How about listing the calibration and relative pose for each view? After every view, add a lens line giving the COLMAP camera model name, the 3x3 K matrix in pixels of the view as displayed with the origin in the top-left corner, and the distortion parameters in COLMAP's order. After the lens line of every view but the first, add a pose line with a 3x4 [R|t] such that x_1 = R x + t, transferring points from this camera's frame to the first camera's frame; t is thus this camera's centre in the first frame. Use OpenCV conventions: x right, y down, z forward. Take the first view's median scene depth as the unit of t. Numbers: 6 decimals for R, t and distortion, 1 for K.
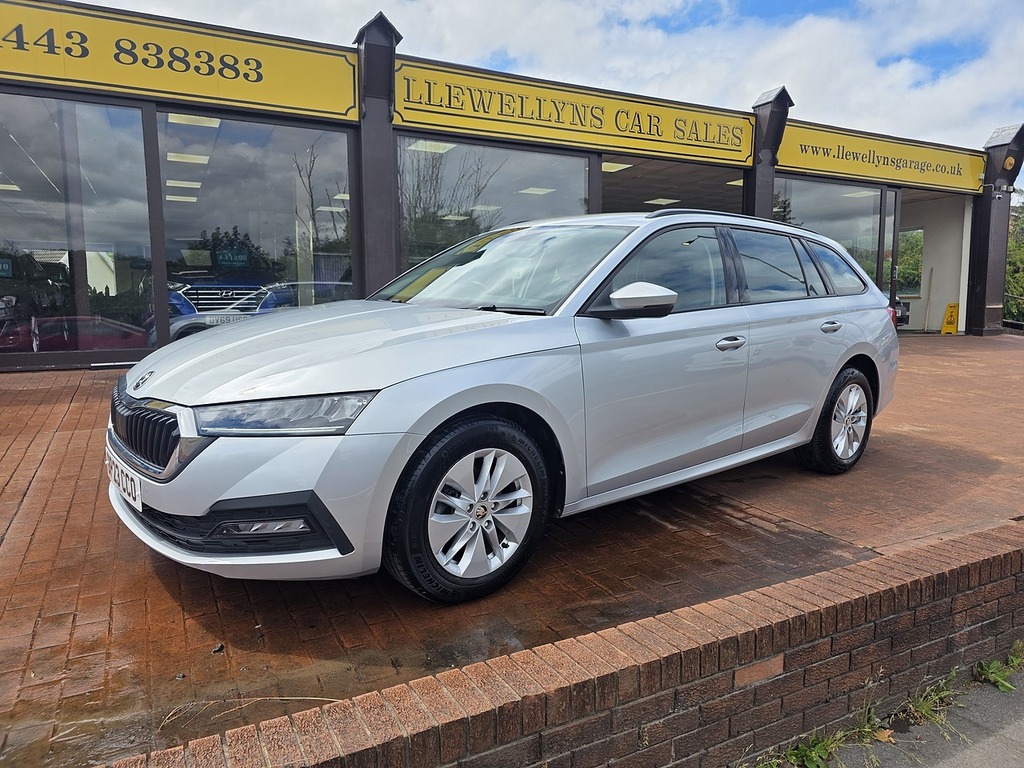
lens RADIAL K [[673.8, 0, 516.1], [0, 673.8, 388.4], [0, 0, 1]] dist [0.046596, -0.041030]
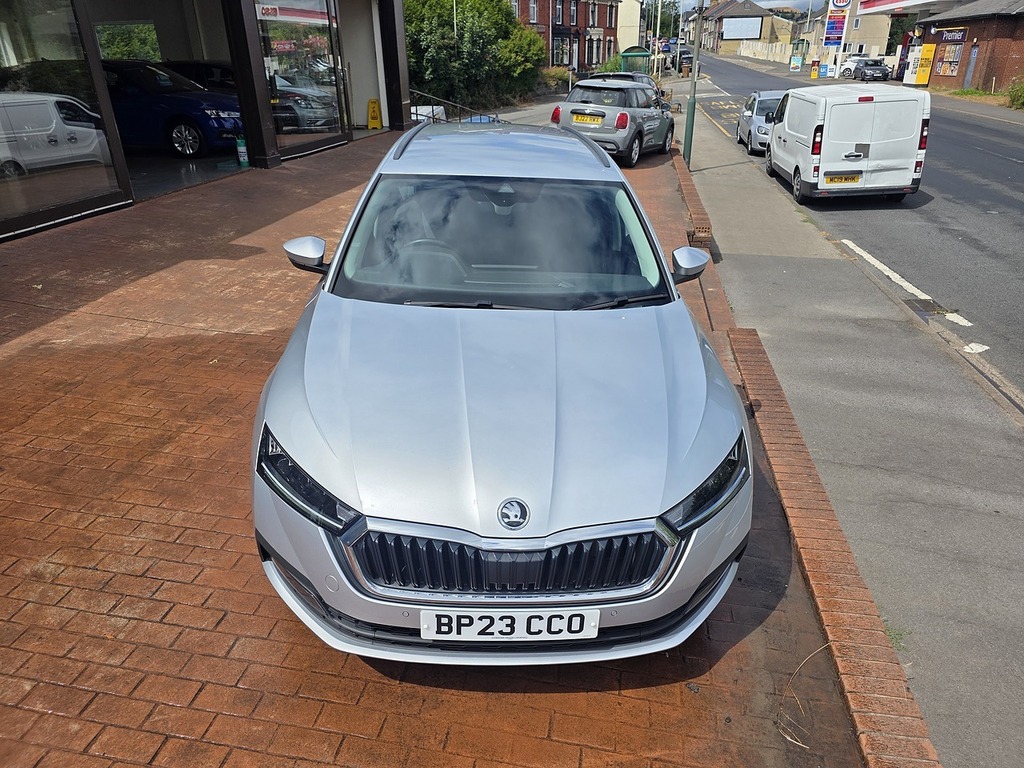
lens RADIAL K [[676.0, 0, 508.7], [0, 676.0, 387.7], [0, 0, 1]] dist [0.037345, -0.028381]
pose [[0.619212, -0.345710, 0.705026, -0.691660], [0.102417, 0.925754, 0.363993, -0.290837], [-0.778516, -0.153182, 0.608644, 0.341957]]
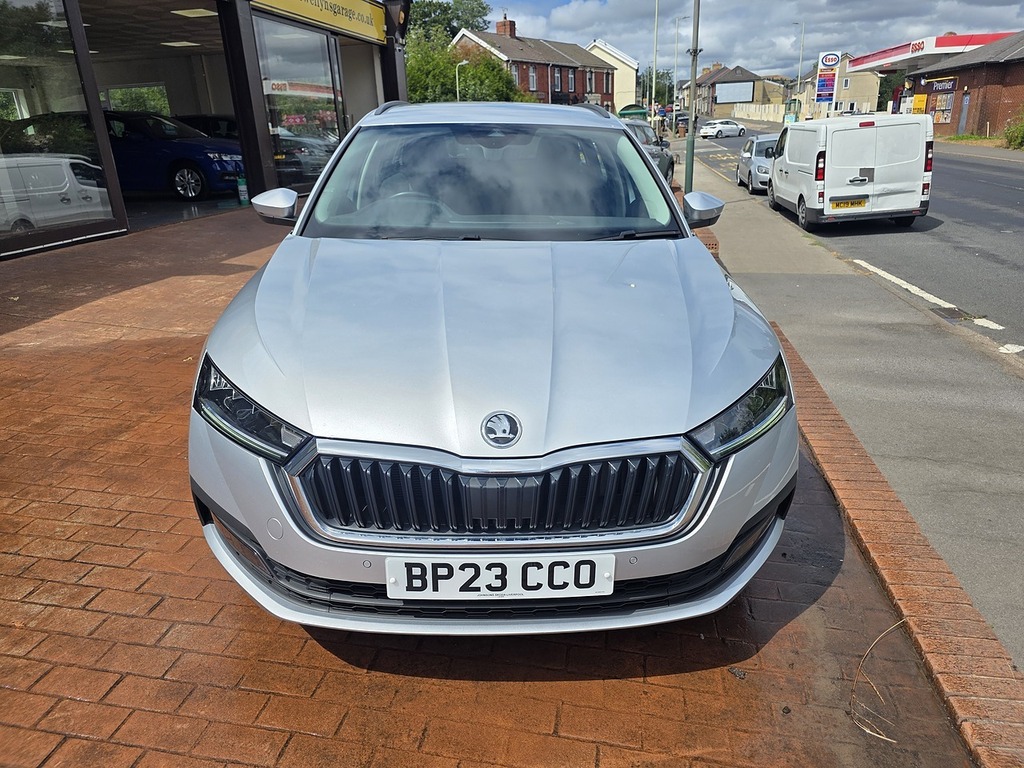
lens RADIAL K [[679.4, 0, 504.4], [0, 679.4, 377.2], [0, 0, 1]] dist [0.034286, -0.026758]
pose [[0.625615, -0.287080, 0.725391, -0.645356], [0.129223, 0.955120, 0.266548, -0.149774], [-0.769355, -0.073019, 0.634634, 0.379559]]
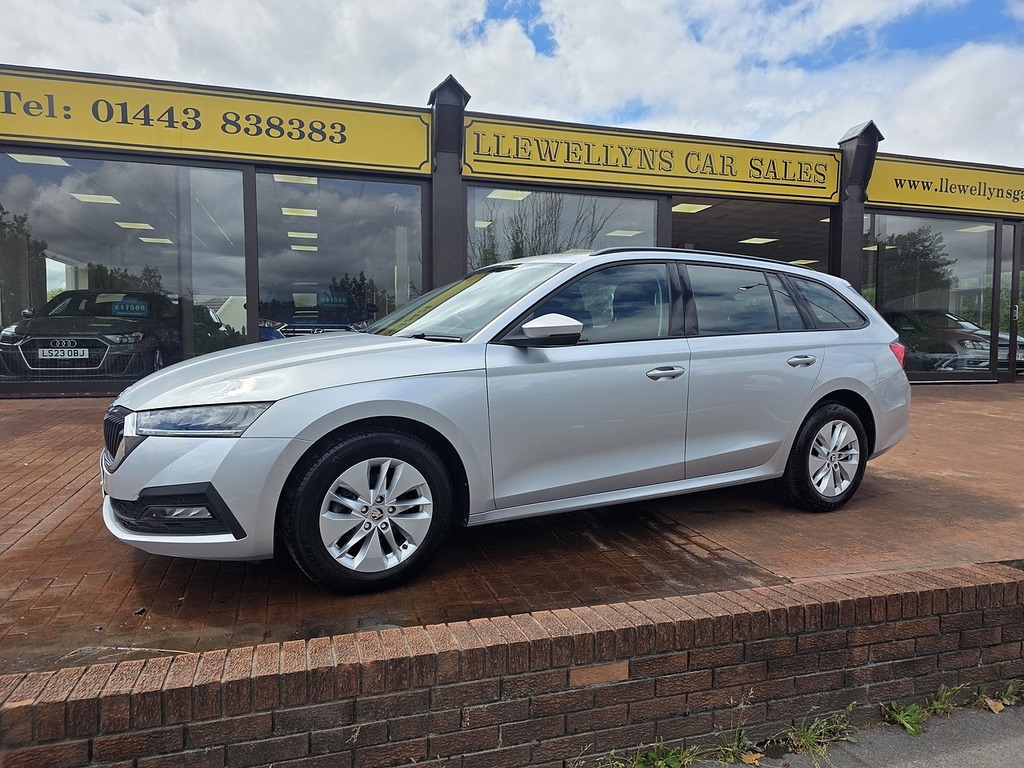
lens RADIAL K [[671.2, 0, 520.6], [0, 671.2, 397.8], [0, 0, 1]] dist [0.048911, -0.042252]
pose [[0.983898, 0.020759, -0.177519, 0.238206], [-0.029157, 0.998569, -0.044829, 0.020439], [0.176335, 0.049283, 0.983096, -0.047326]]
